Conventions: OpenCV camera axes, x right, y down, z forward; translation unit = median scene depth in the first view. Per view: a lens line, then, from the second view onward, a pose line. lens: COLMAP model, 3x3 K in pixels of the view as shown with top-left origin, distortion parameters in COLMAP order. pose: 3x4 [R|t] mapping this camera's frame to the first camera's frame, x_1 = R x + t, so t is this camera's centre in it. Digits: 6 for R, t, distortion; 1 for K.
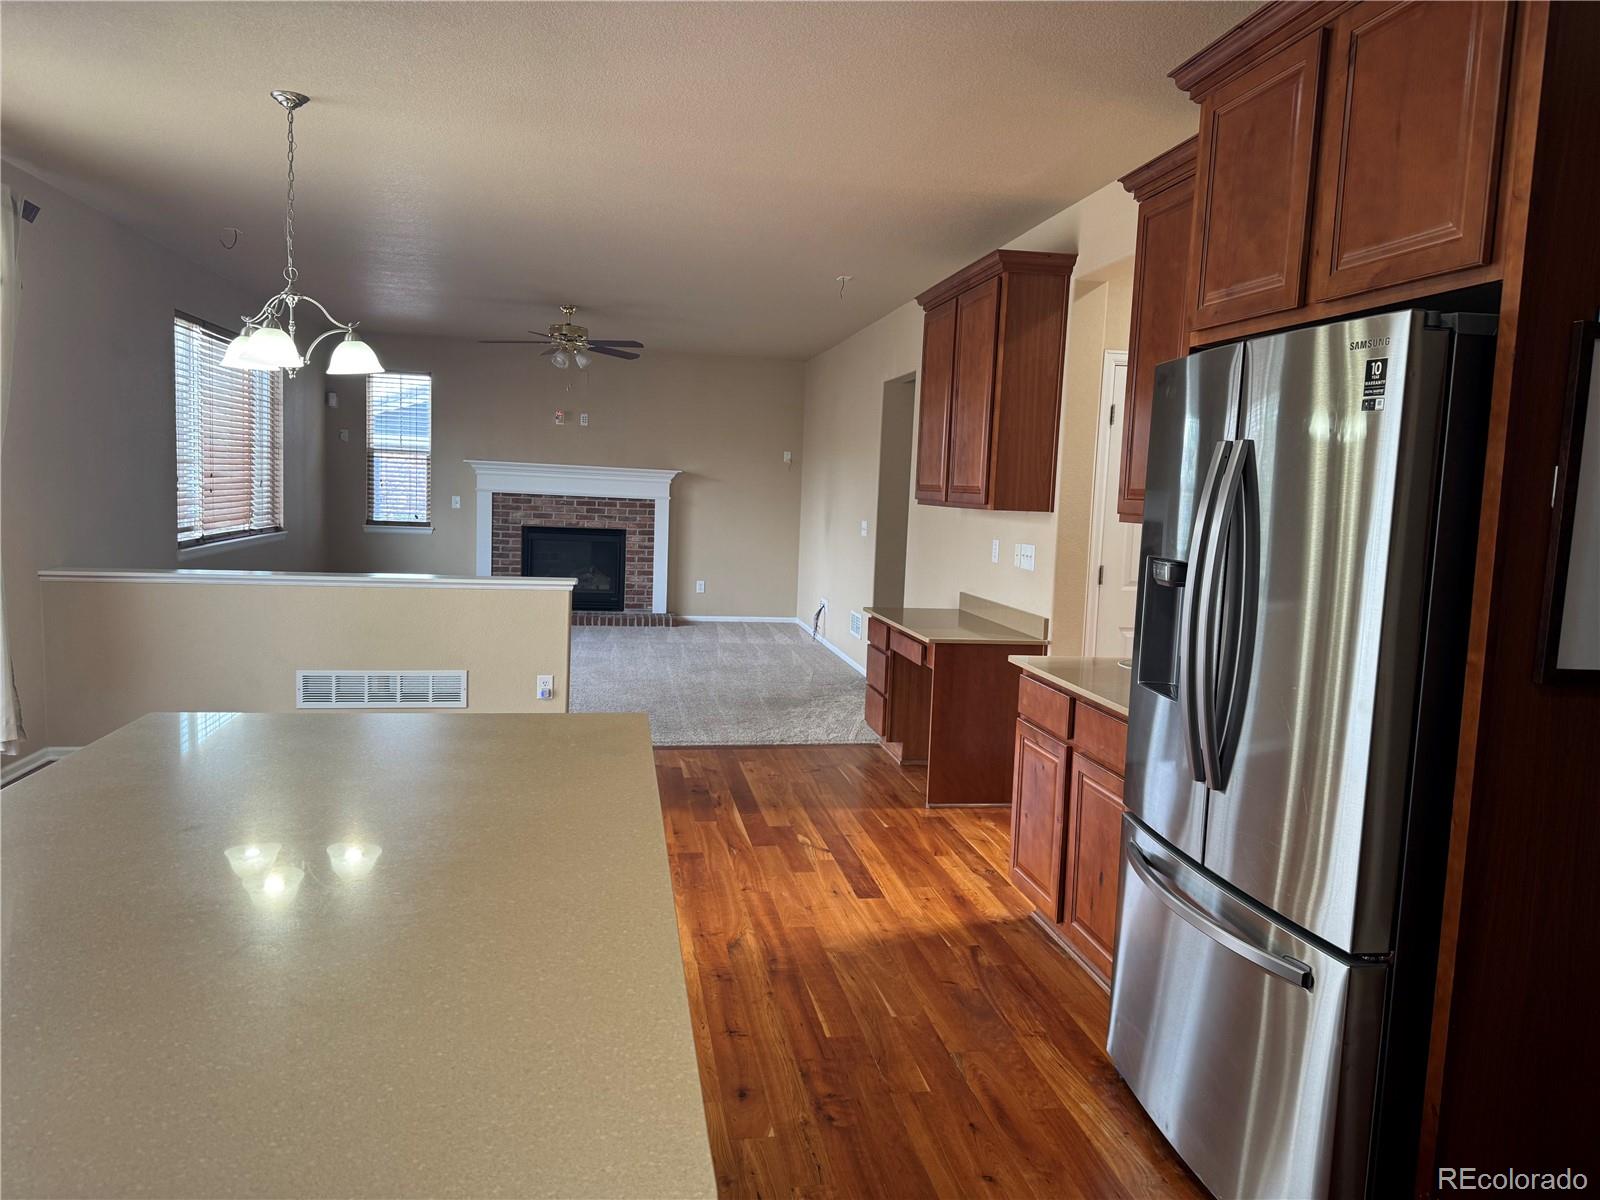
lens RADIAL K [[1107.6, 0, 807.6], [0, 1107.6, 599.7], [0, 0, 1]] dist [0.164270, -0.262162]
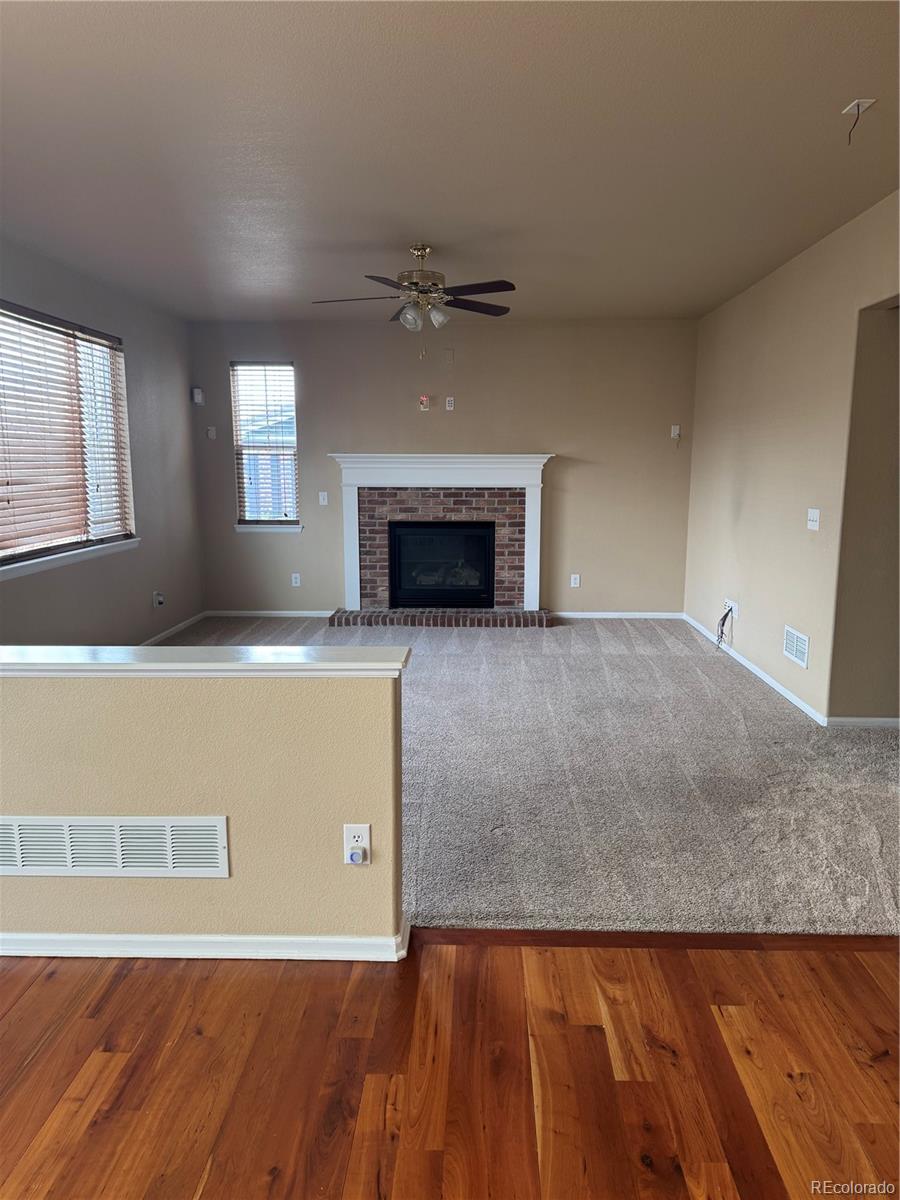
lens RADIAL K [[830.7, 0, 458.5], [0, 830.7, 604.2], [0, 0, 1]] dist [0.164270, -0.262162]
pose [[0.978109, -0.005092, -0.208029, -0.049794], [0.017593, 0.998145, 0.058288, -0.035908], [0.207346, -0.060672, 0.976384, 0.316884]]
